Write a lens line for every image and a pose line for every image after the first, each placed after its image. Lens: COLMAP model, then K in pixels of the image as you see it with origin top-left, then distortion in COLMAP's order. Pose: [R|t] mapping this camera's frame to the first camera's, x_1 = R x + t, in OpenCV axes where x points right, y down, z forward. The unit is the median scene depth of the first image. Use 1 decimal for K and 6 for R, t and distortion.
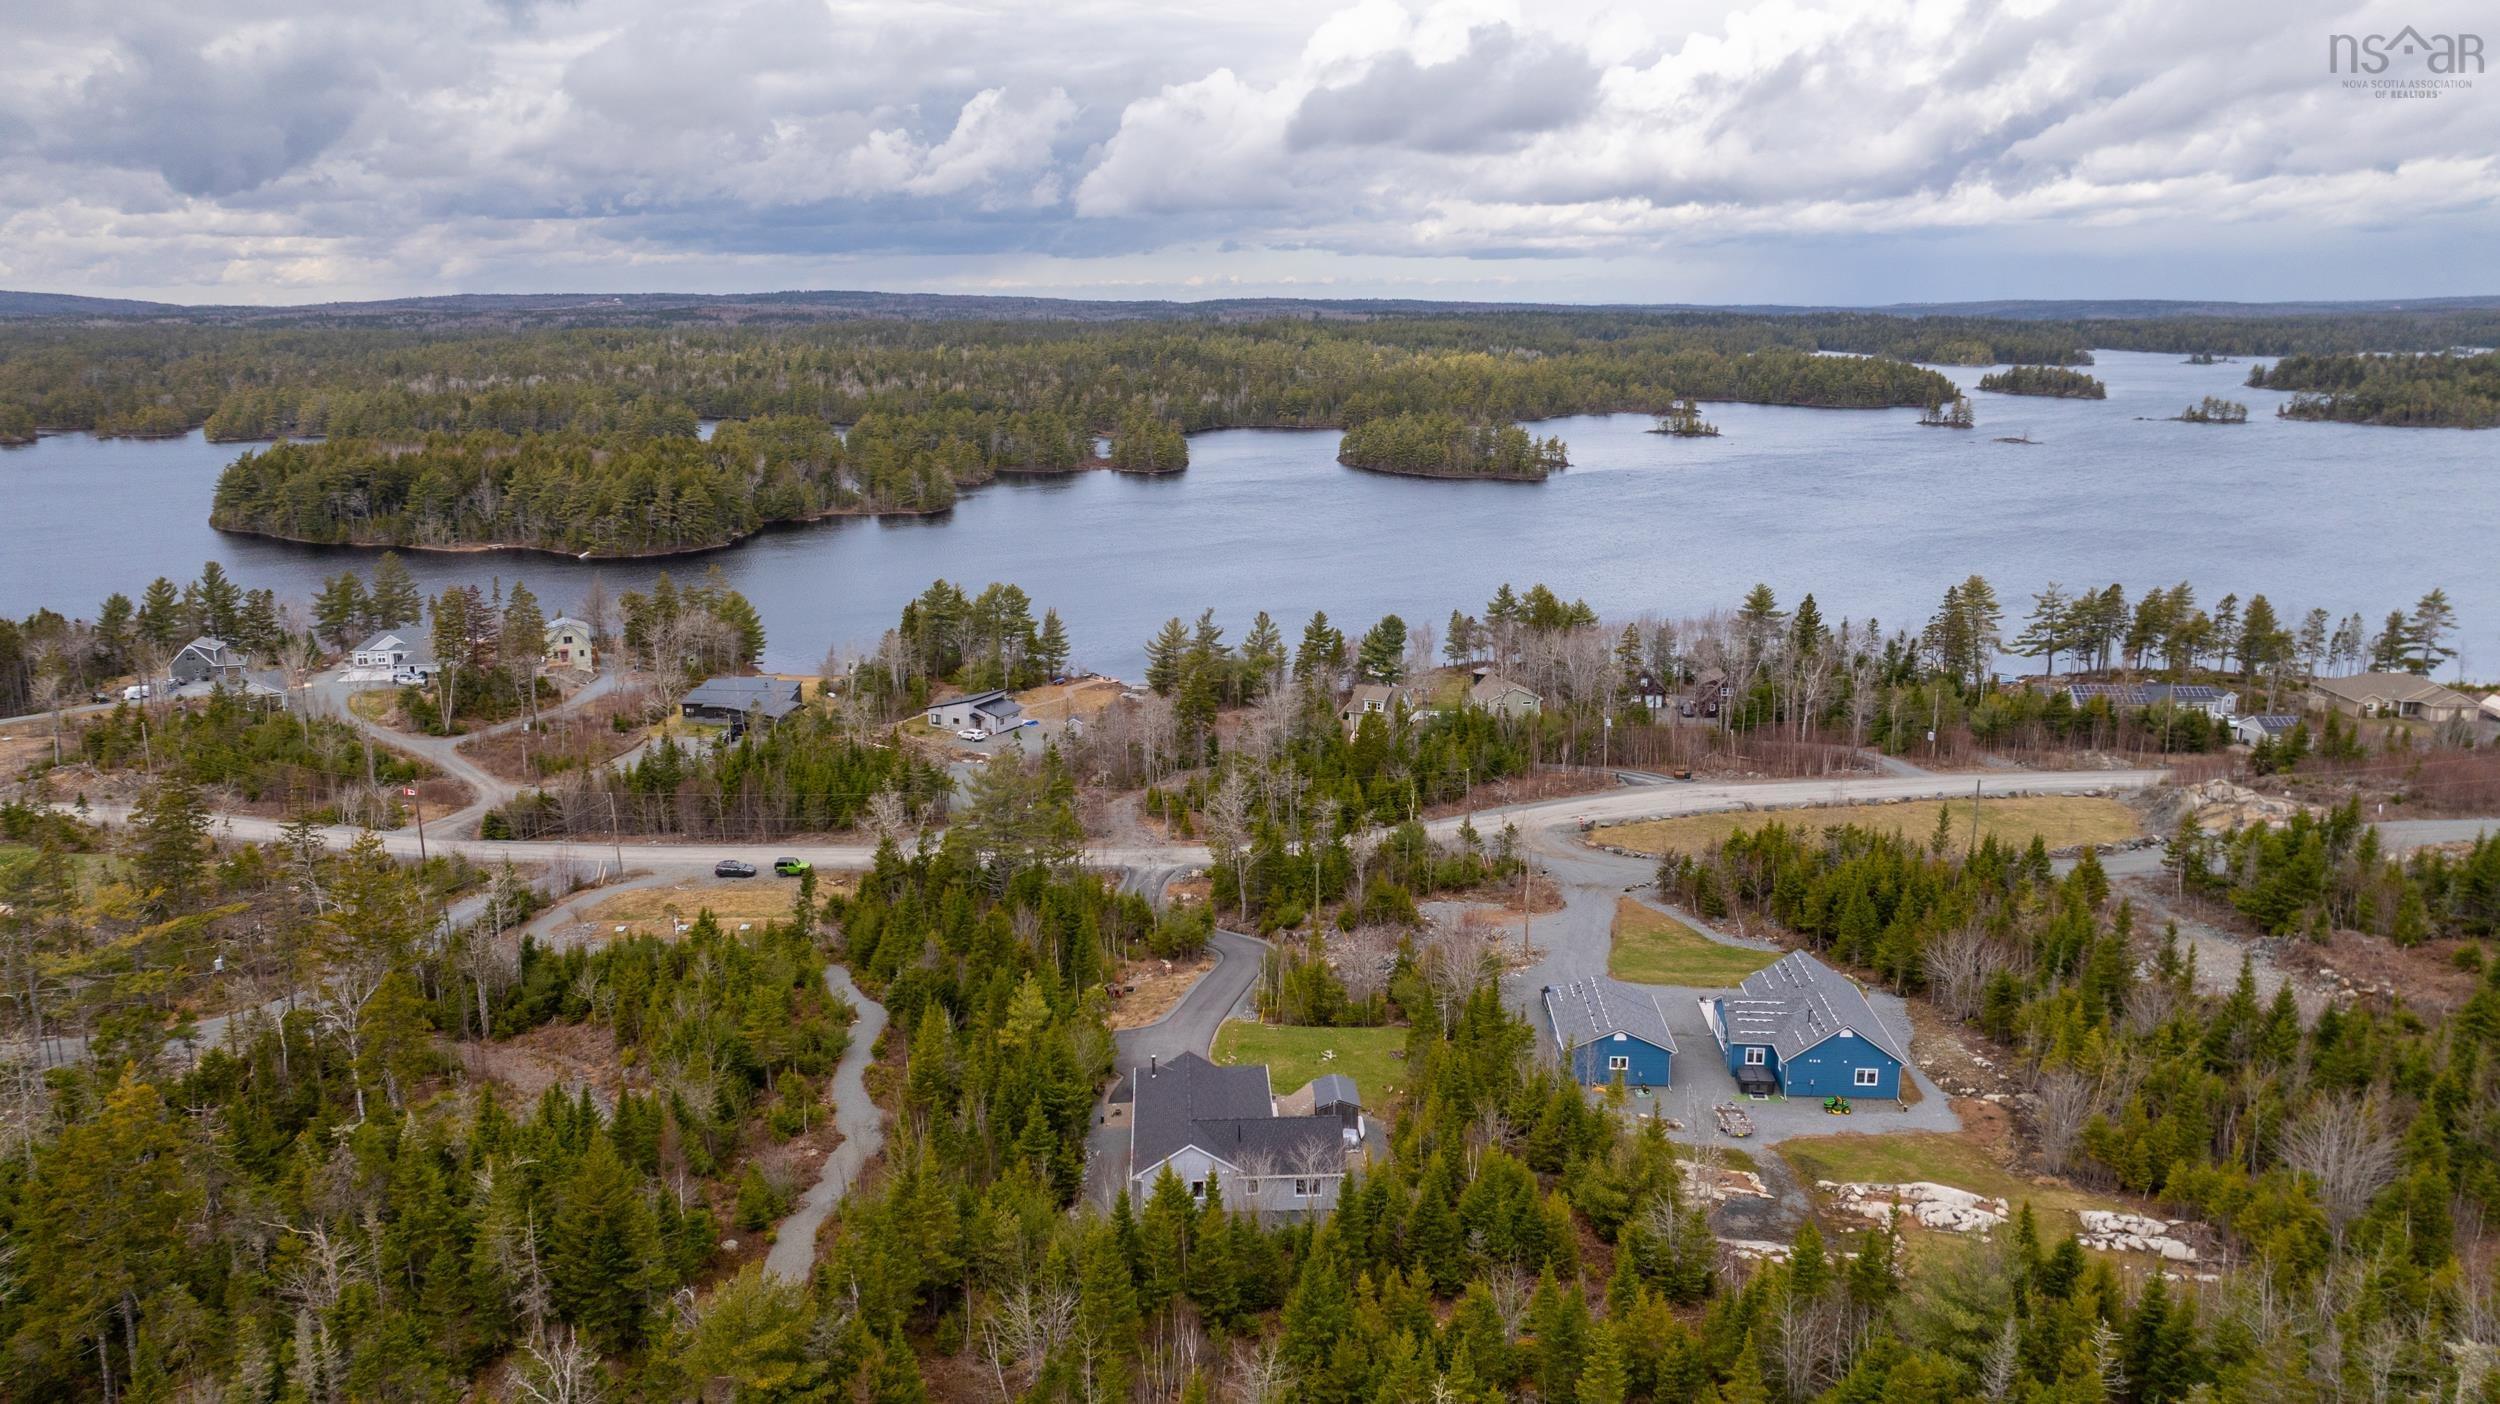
lens RADIAL K [[1789.9, 0, 1242.1], [0, 1789.9, 698.8], [0, 0, 1]] dist [-0.020206, 0.005474]
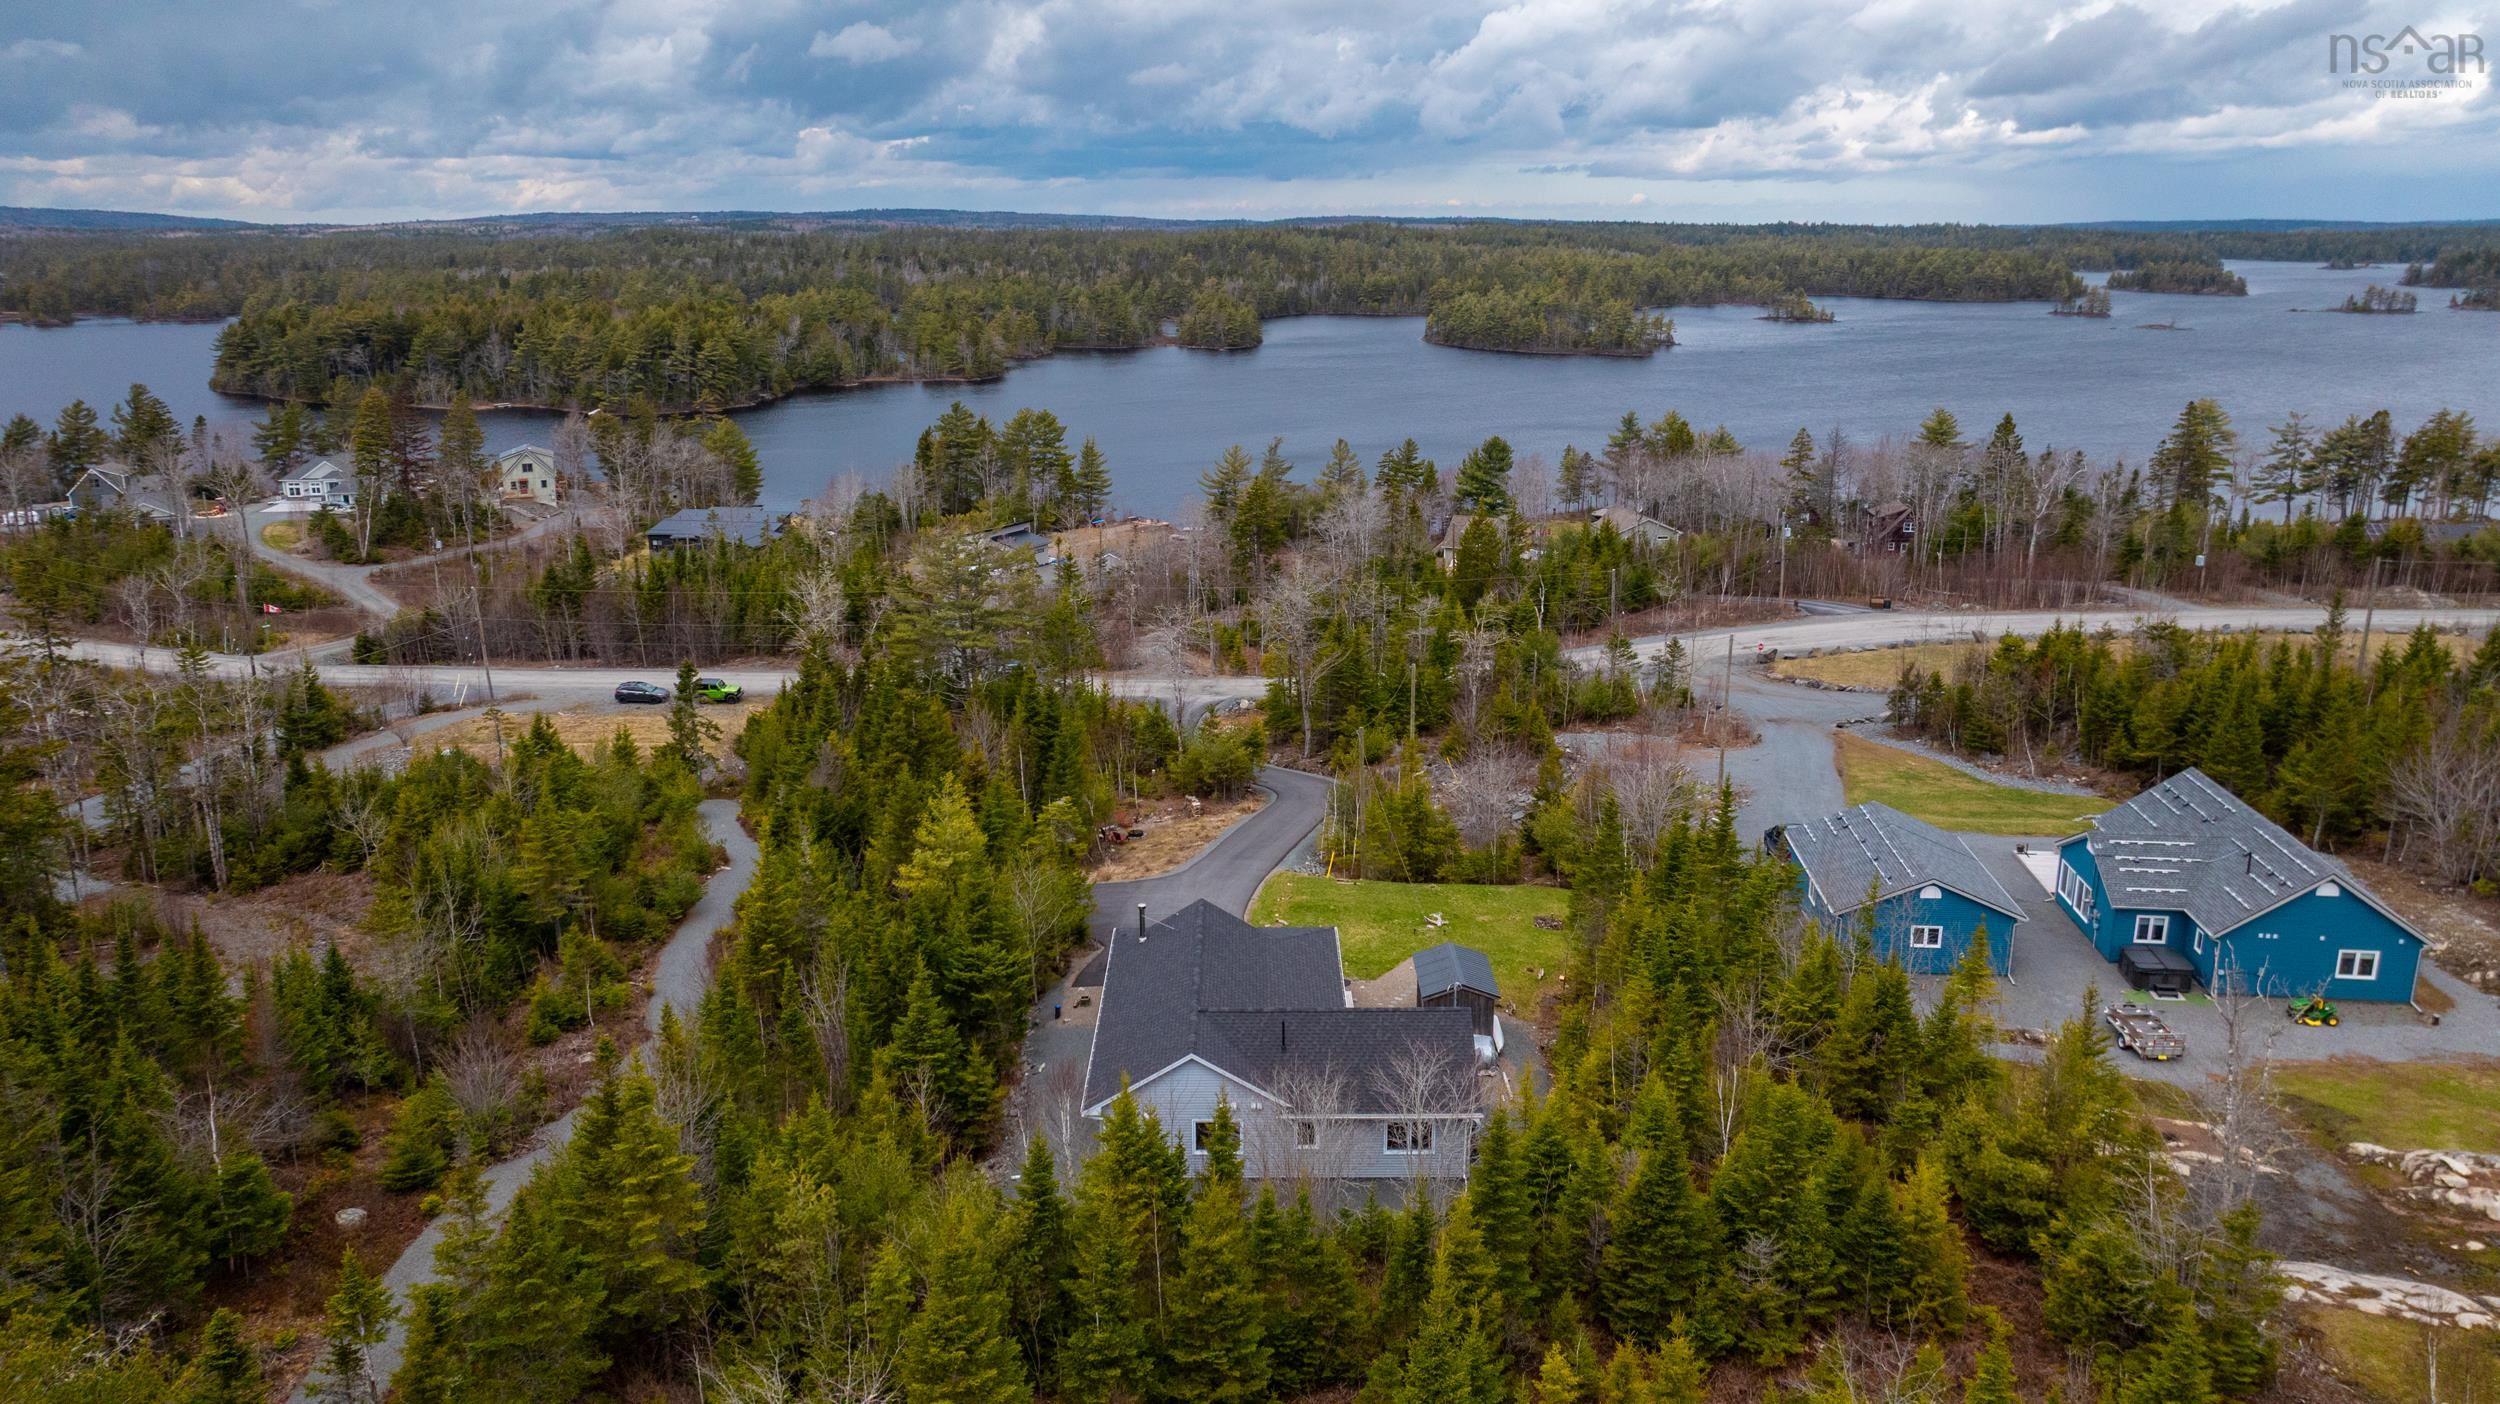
lens RADIAL K [[1789.9, 0, 1247.6], [0, 1789.9, 697.8], [0, 0, 1]] dist [-0.020206, 0.005474]
pose [[0.999161, 0.012403, -0.039030, 0.003443], [-0.010871, 0.999172, 0.039215, 0.054052], [0.039484, -0.038758, 0.998468, 0.208847]]
